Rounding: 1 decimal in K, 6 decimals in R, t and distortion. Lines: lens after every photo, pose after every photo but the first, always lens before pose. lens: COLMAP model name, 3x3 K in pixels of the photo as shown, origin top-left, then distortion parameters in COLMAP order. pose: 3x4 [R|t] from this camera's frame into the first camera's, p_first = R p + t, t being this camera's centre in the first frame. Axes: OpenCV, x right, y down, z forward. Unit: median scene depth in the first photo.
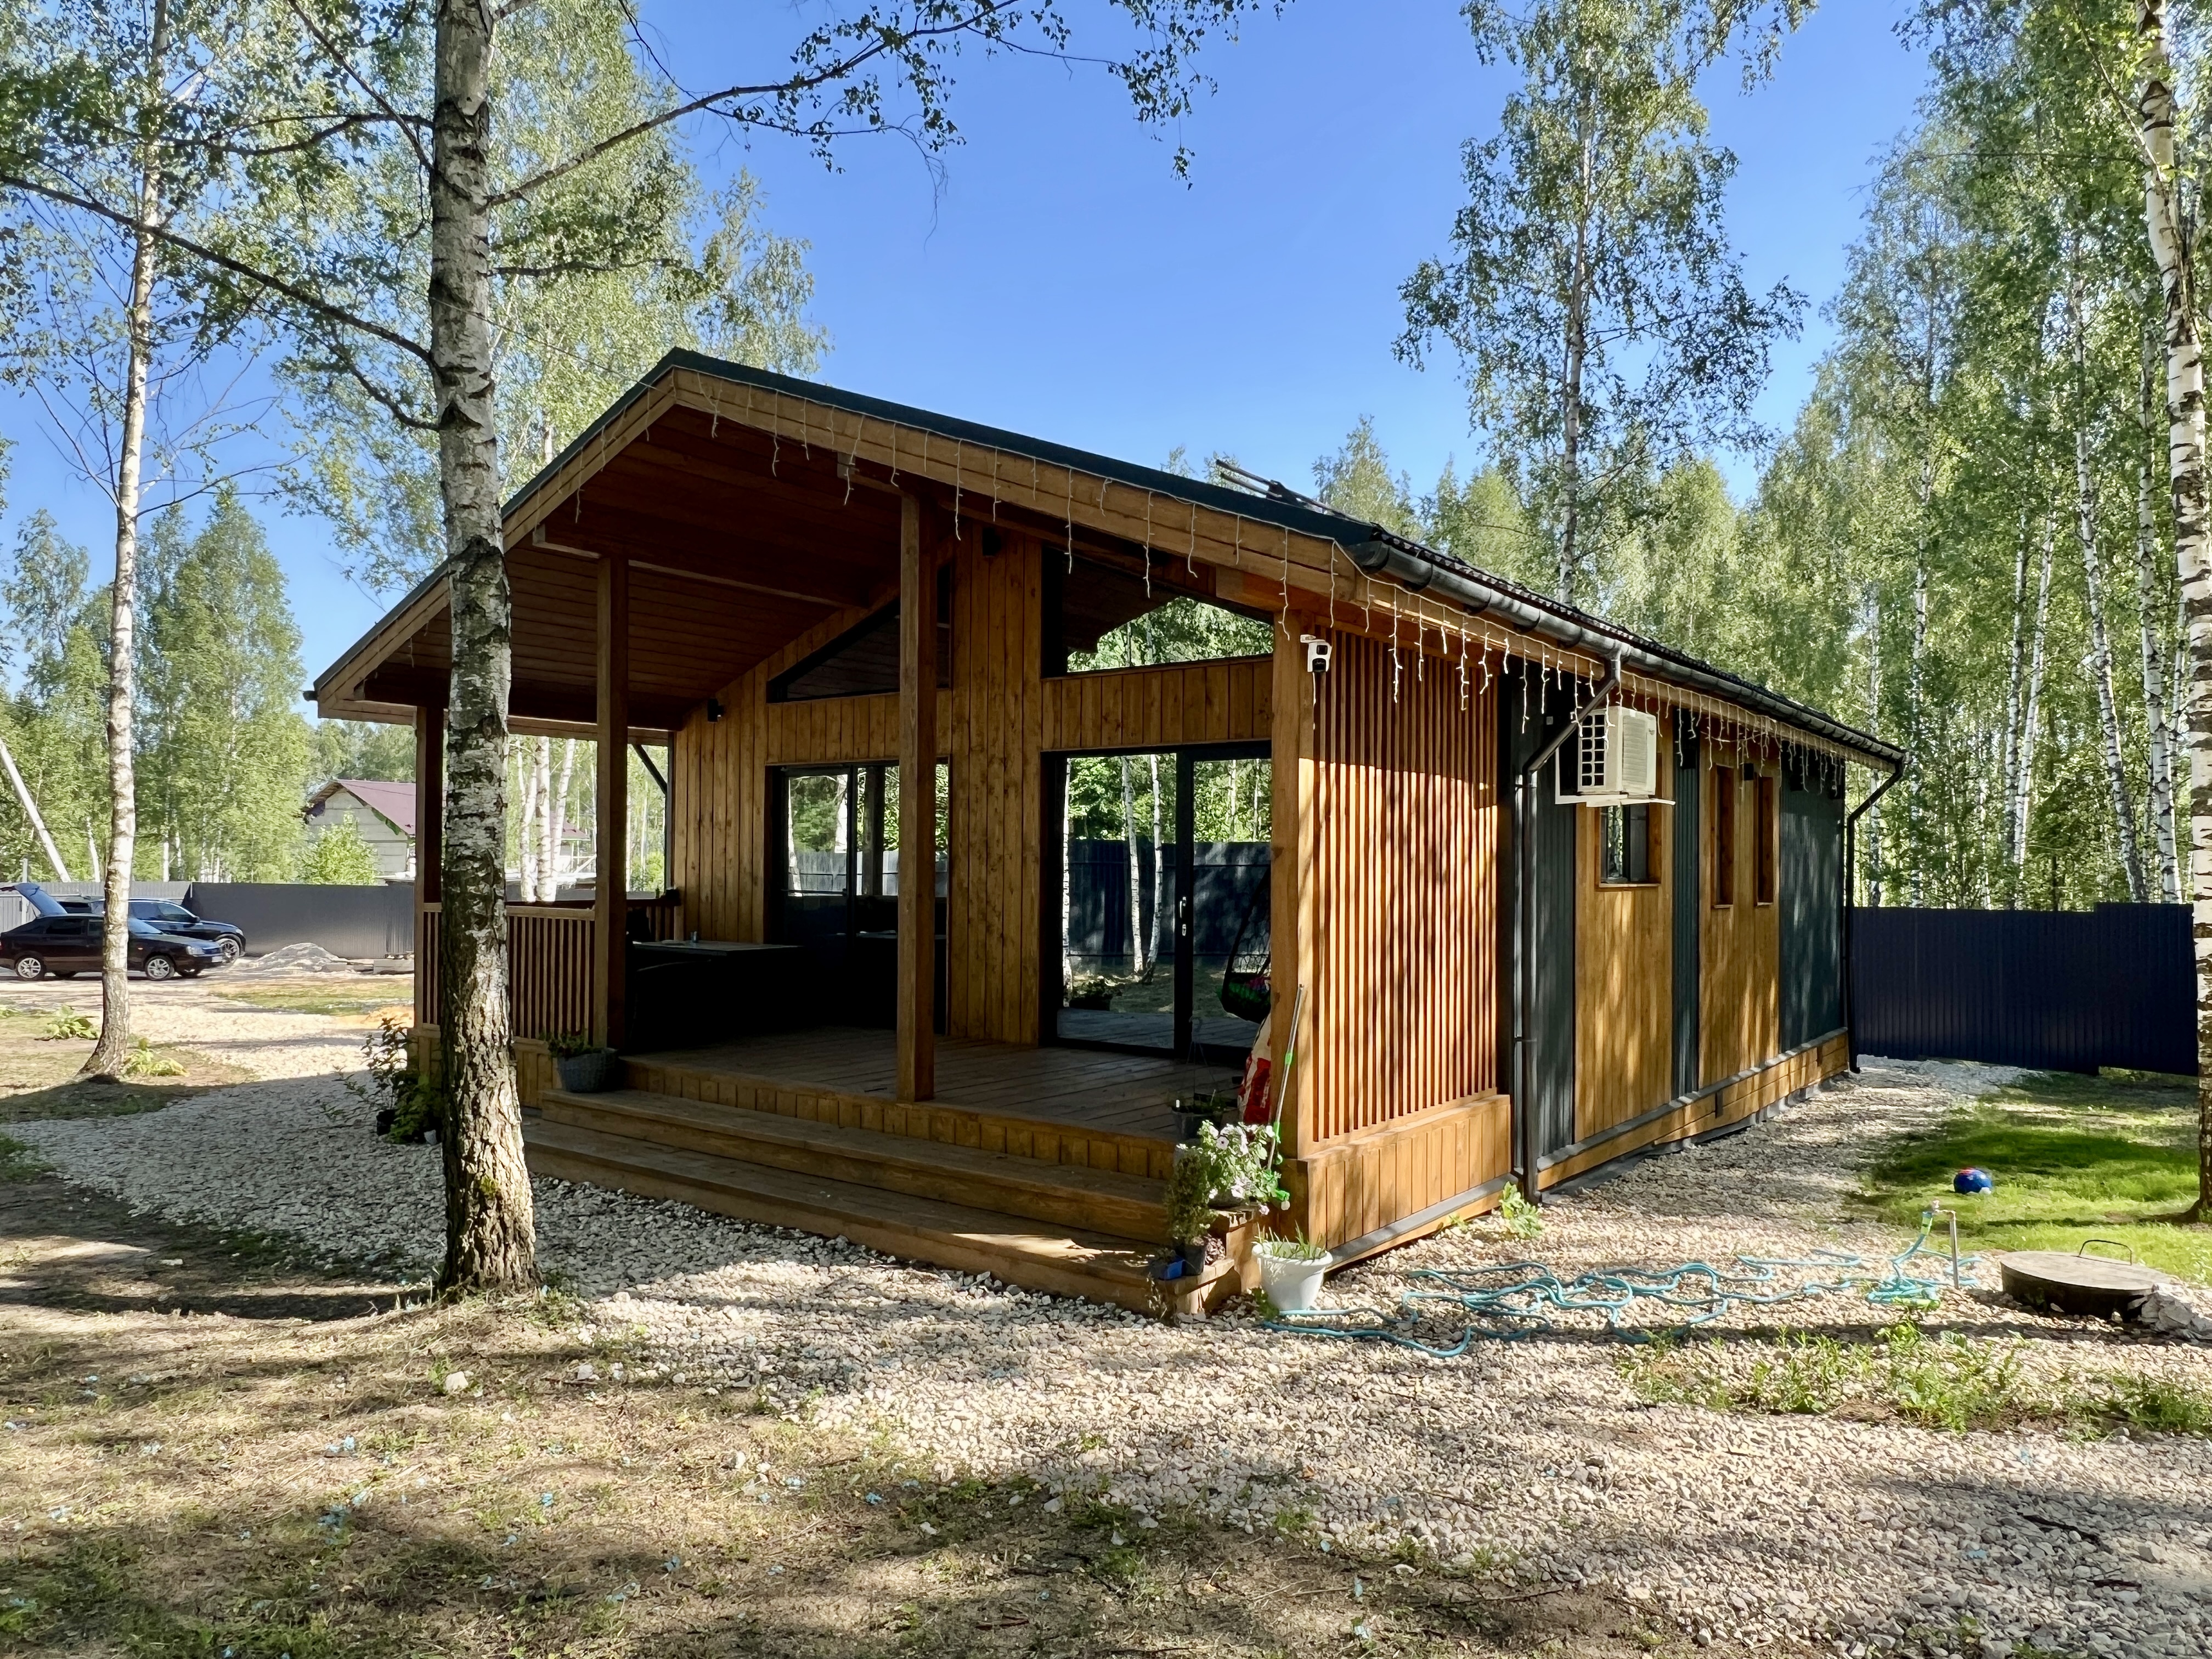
lens RADIAL K [[1445.5, 0, 1093.2], [0, 1445.5, 845.9], [0, 0, 1]] dist [-0.005603, -0.001072]
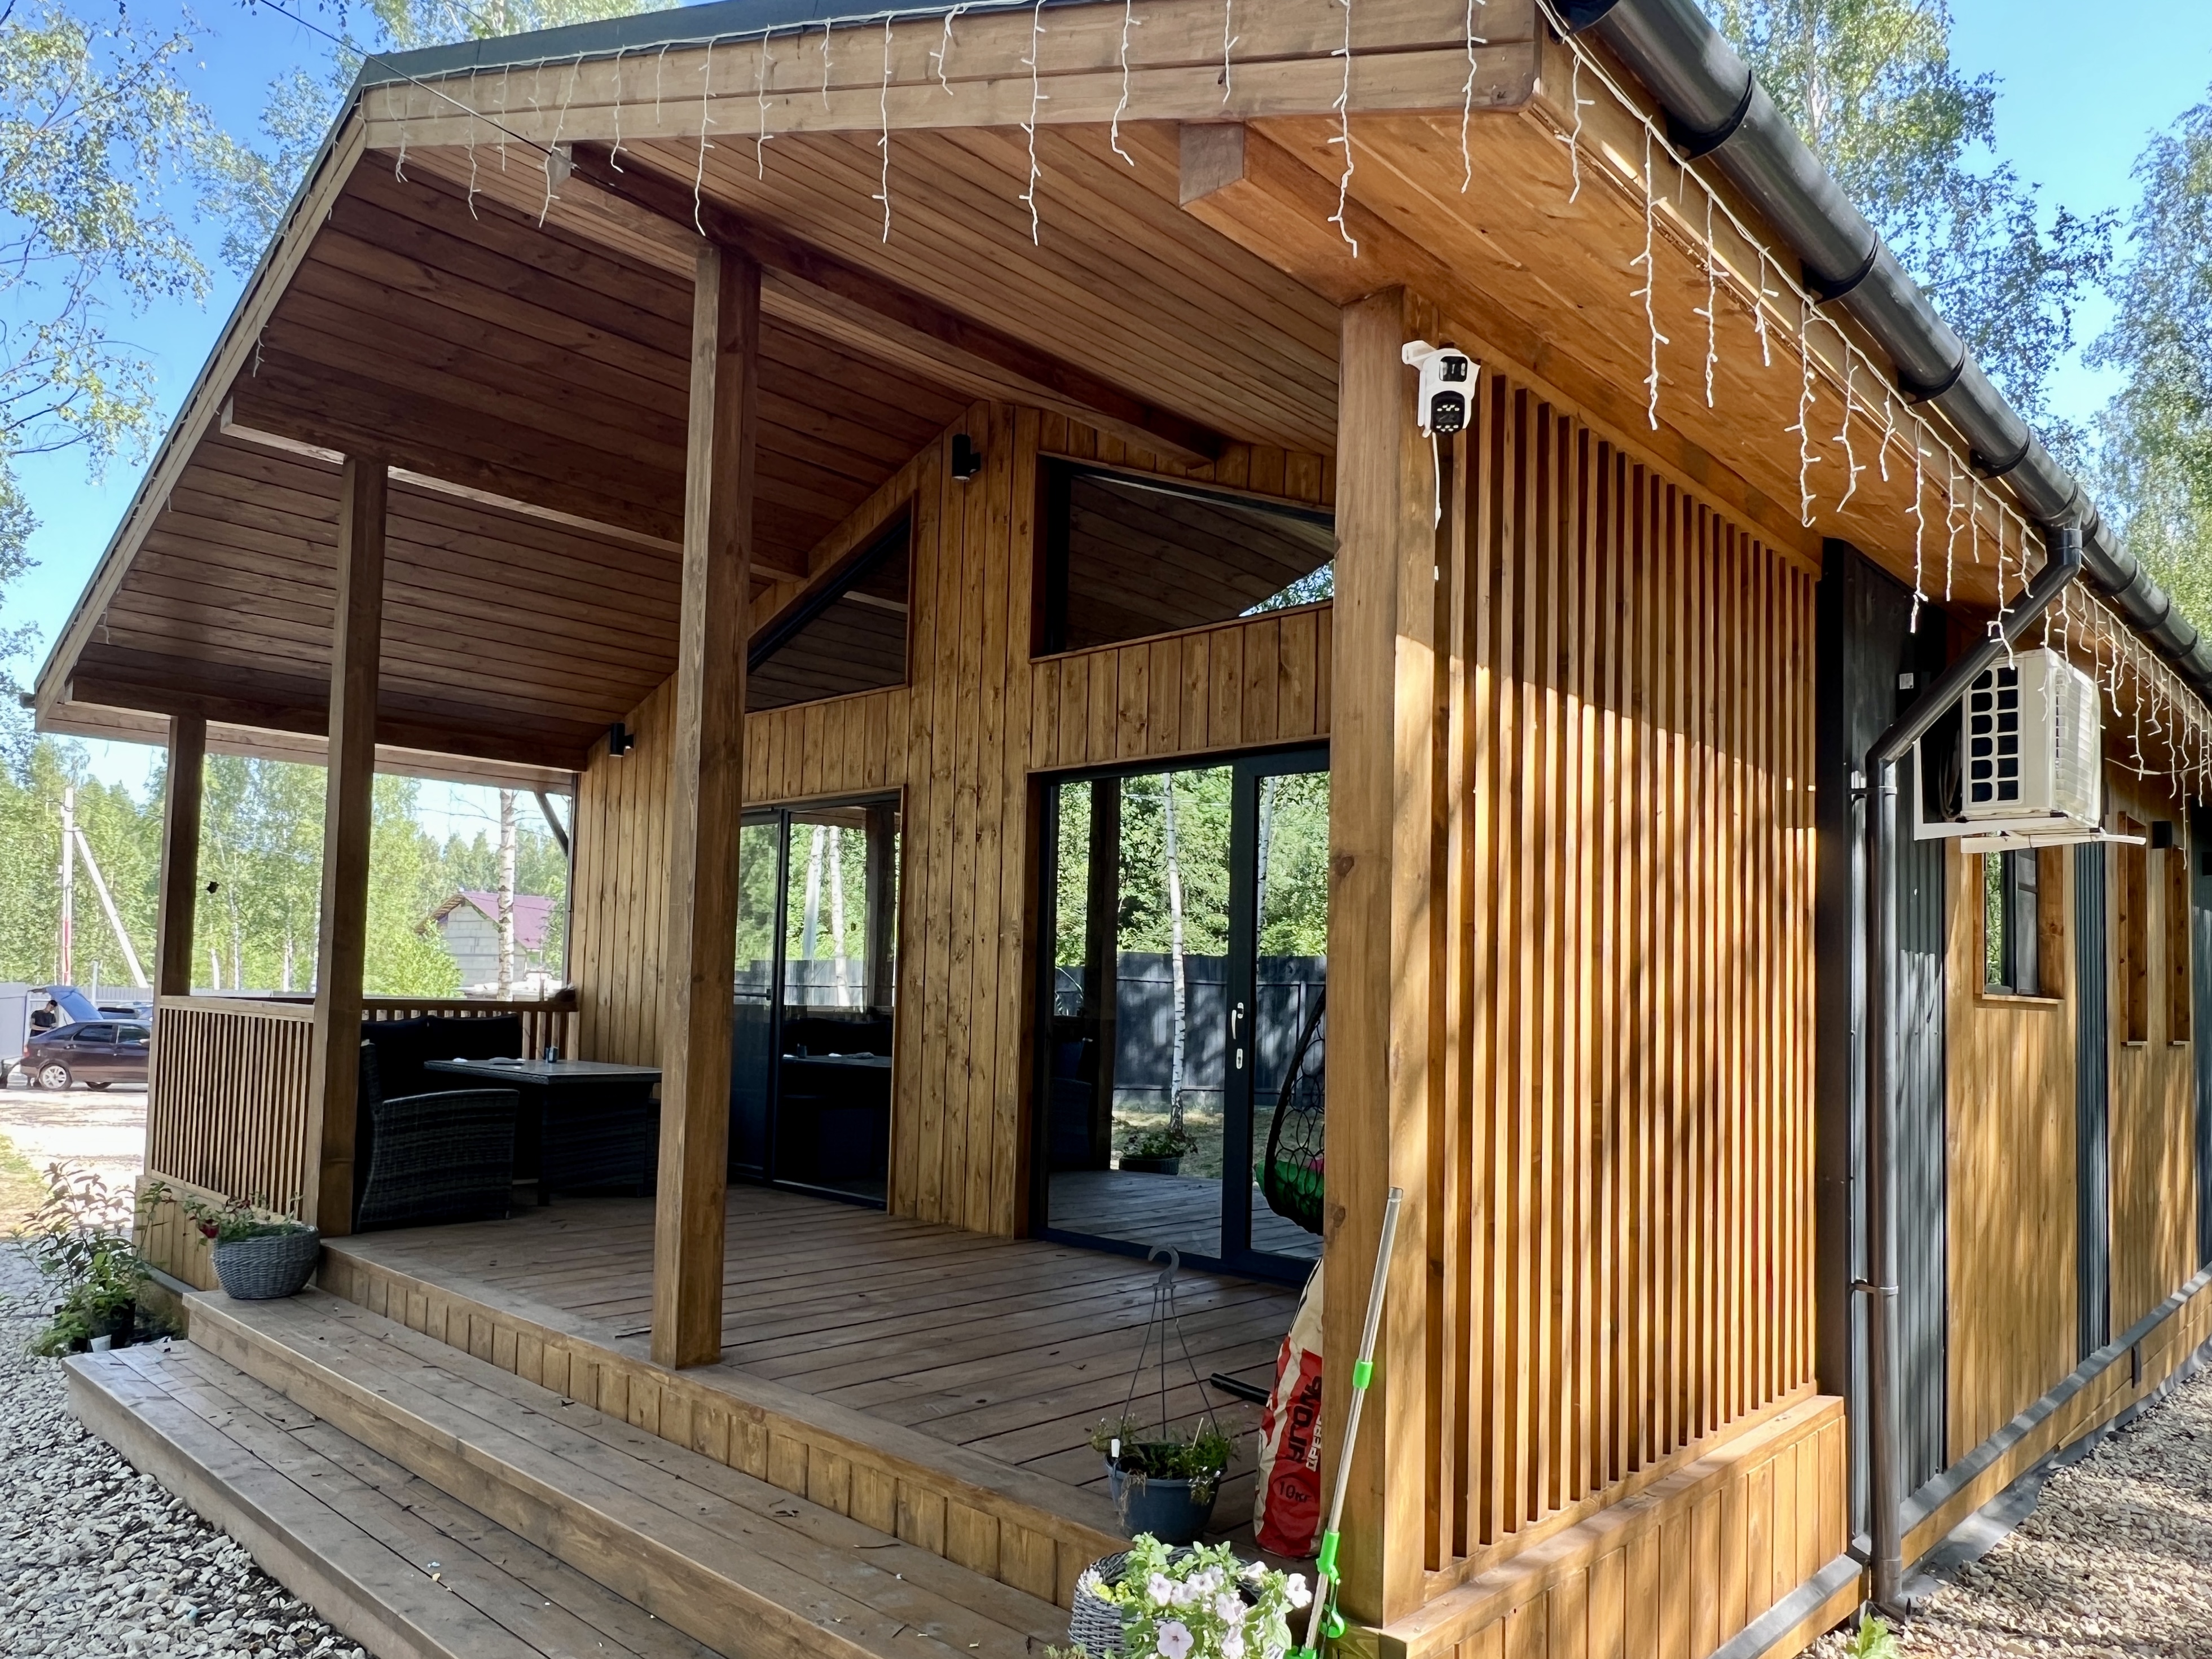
lens RADIAL K [[1487.6, 0, 1099.6], [0, 1487.6, 913.4], [0, 0, 1]] dist [-0.003084, -0.001287]
pose [[0.994435, 0.012824, -0.104566, 0.098505], [-0.017232, 0.998996, -0.041355, 0.035342], [0.103931, 0.042927, 0.993658, 0.544340]]
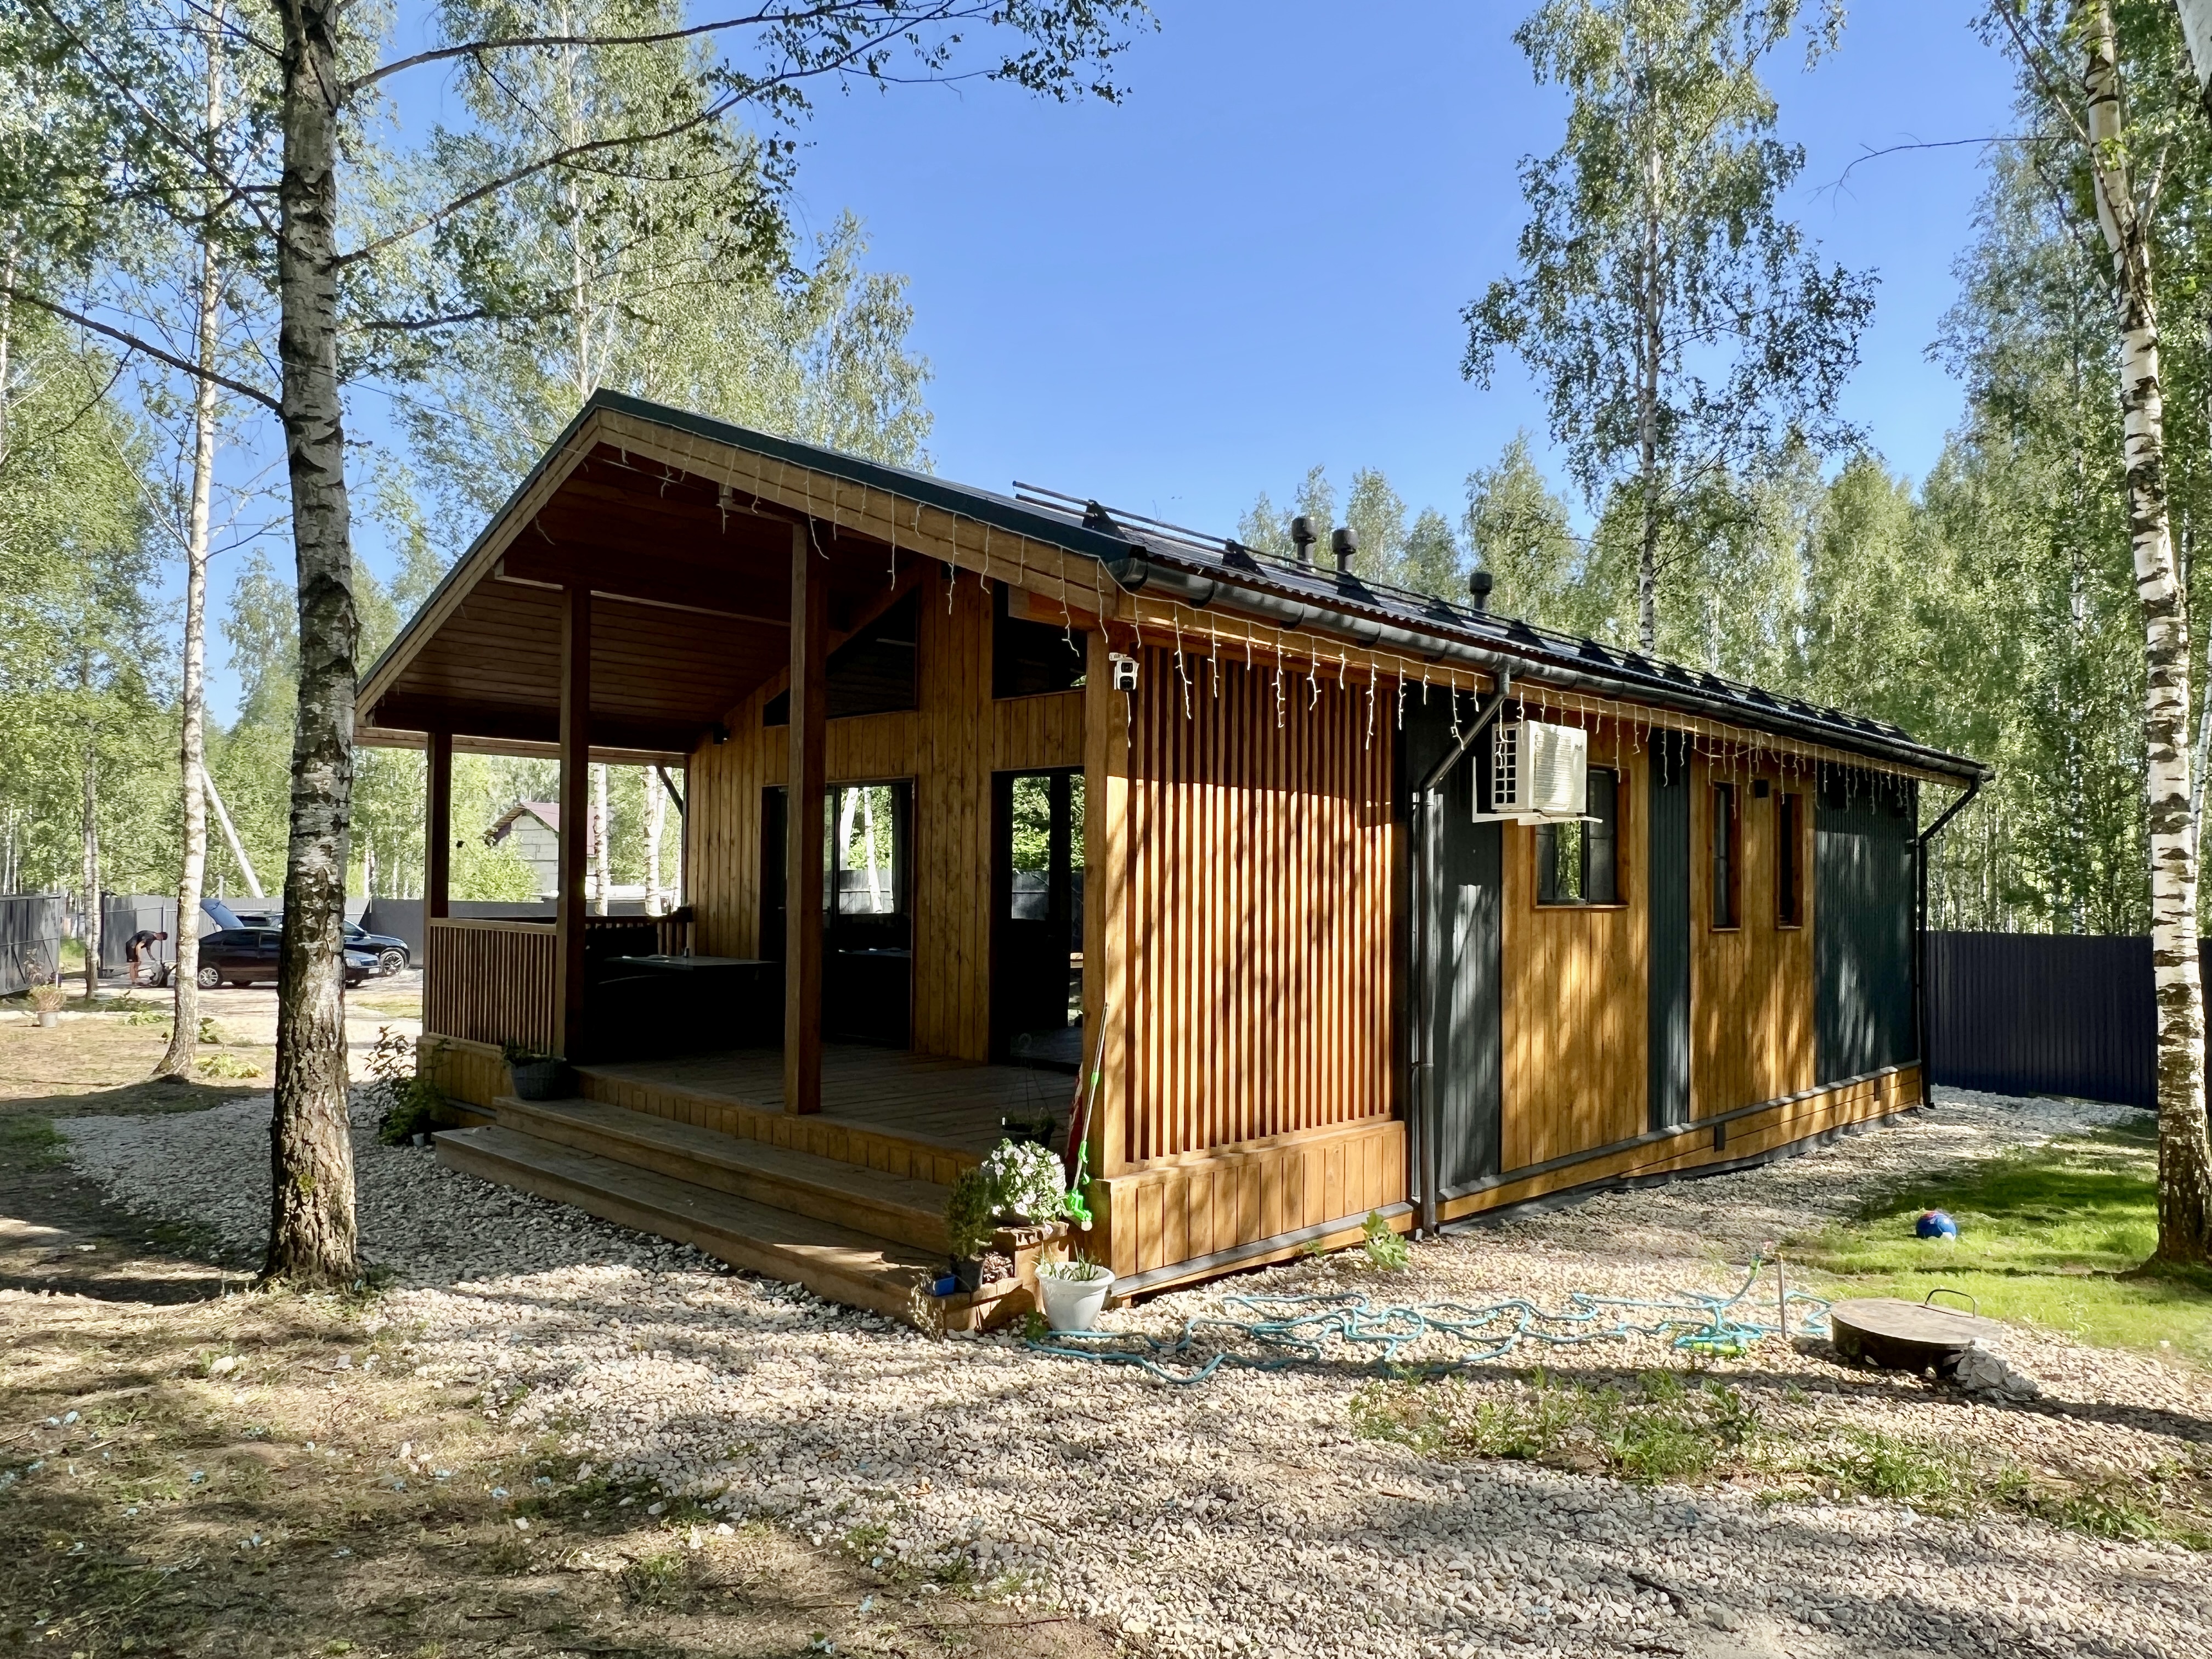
lens RADIAL K [[1445.9, 0, 1108.8], [0, 1445.9, 836.3], [0, 0, 1]] dist [-0.003619, -0.002148]
pose [[0.993504, -0.000535, -0.113795, 0.244604], [-0.001801, 0.999790, -0.020426, 0.001072], [0.113782, 0.020498, 0.993294, 0.007012]]
